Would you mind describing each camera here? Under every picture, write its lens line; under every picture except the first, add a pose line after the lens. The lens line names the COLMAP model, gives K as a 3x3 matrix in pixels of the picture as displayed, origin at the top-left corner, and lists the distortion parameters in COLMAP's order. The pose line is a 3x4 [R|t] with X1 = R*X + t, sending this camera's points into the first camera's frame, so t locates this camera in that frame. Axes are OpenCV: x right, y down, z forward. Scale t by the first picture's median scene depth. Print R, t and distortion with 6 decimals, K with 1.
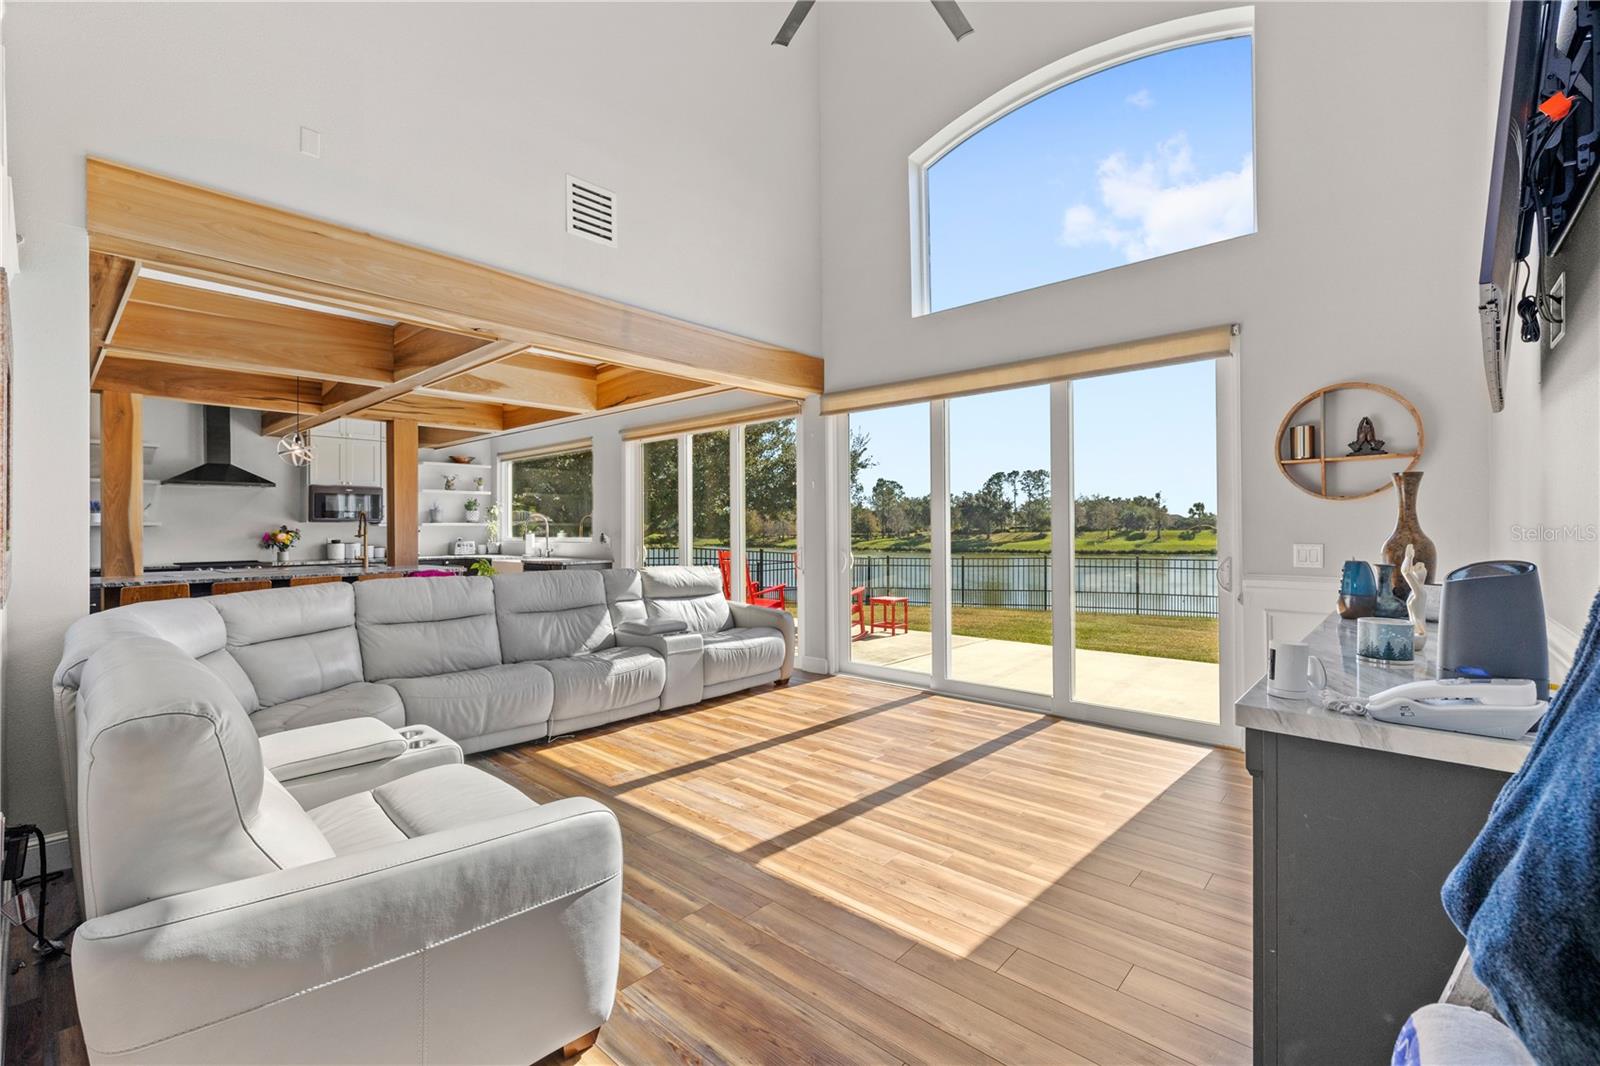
lens RADIAL K [[681.8, 0, 810.3], [0, 681.8, 524.5], [0, 0, 1]] dist [0.006559, -0.000881]
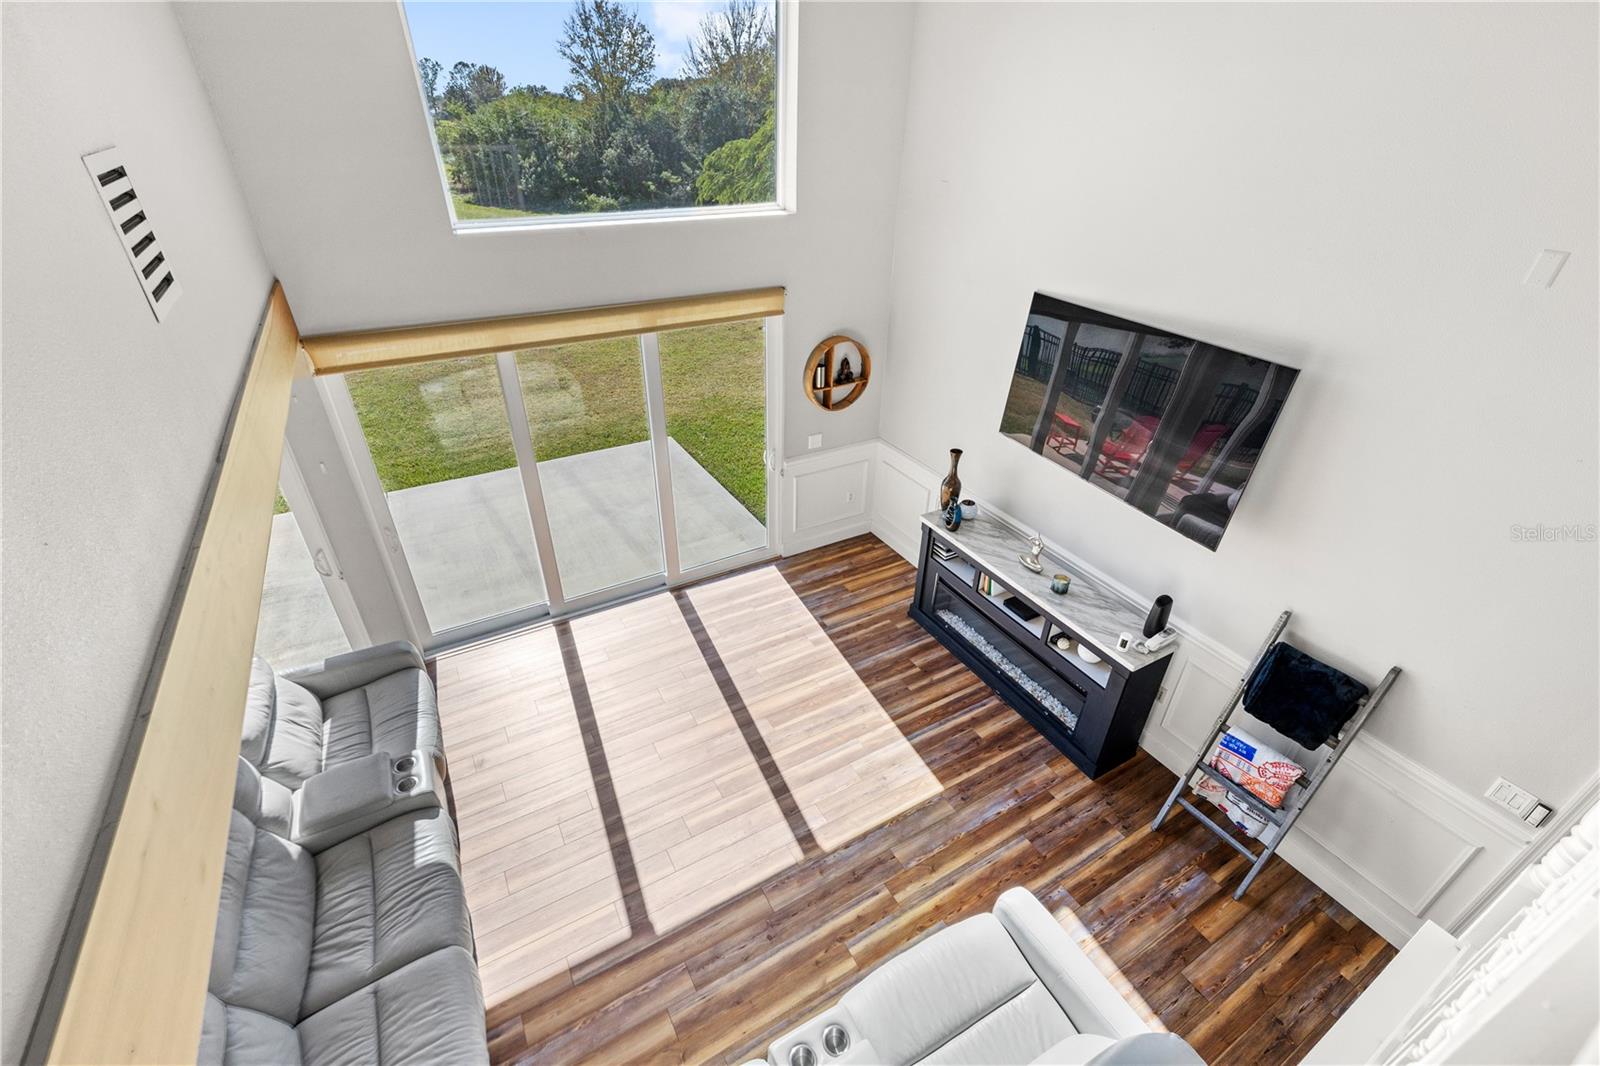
lens RADIAL K [[681.8, 0, 810.4], [0, 681.8, 529.1], [0, 0, 1]] dist [0.006559, -0.000881]
pose [[0.323503, -0.489342, 0.809871, -0.649126], [-0.018125, 0.852533, 0.522359, -0.591524], [-0.946053, -0.183664, 0.266928, 0.524051]]
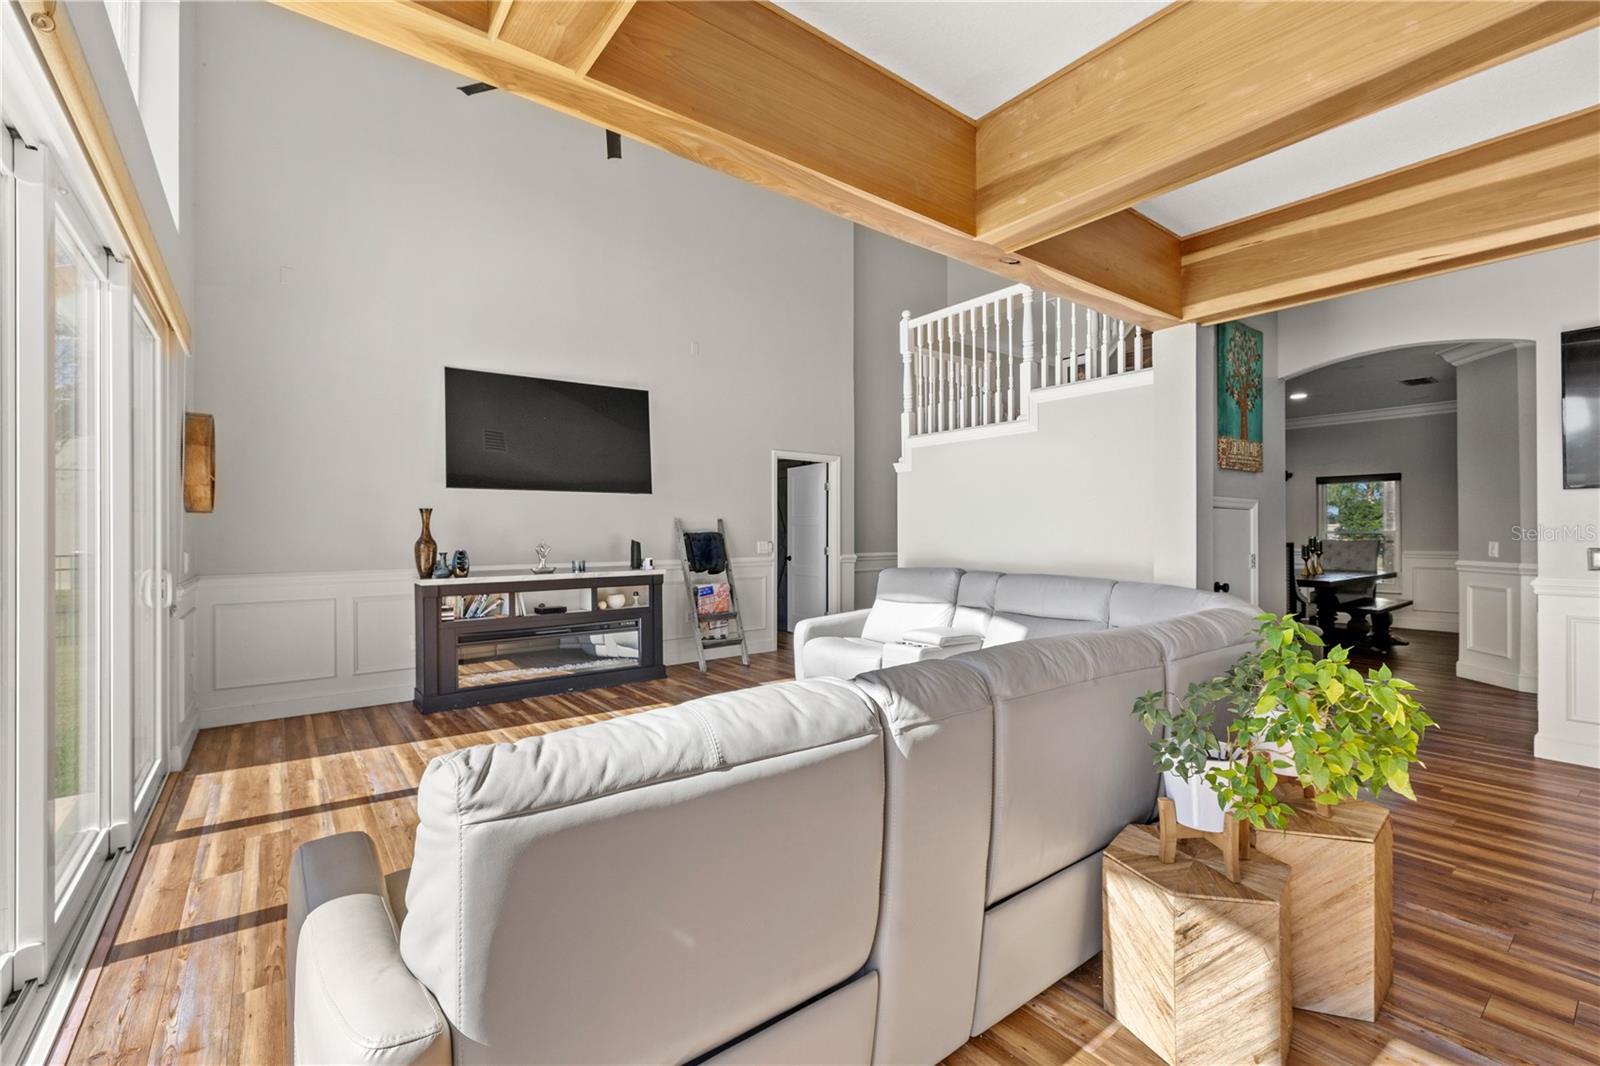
lens RADIAL K [[681.8, 0, 796.5], [0, 681.8, 531.0], [0, 0, 1]] dist [0.006559, -0.000881]
pose [[-0.980692, 0.003274, 0.195529, -0.391714], [0.002044, 0.999977, -0.006493, 0.011938], [-0.195546, -0.005968, -0.980676, 1.789365]]
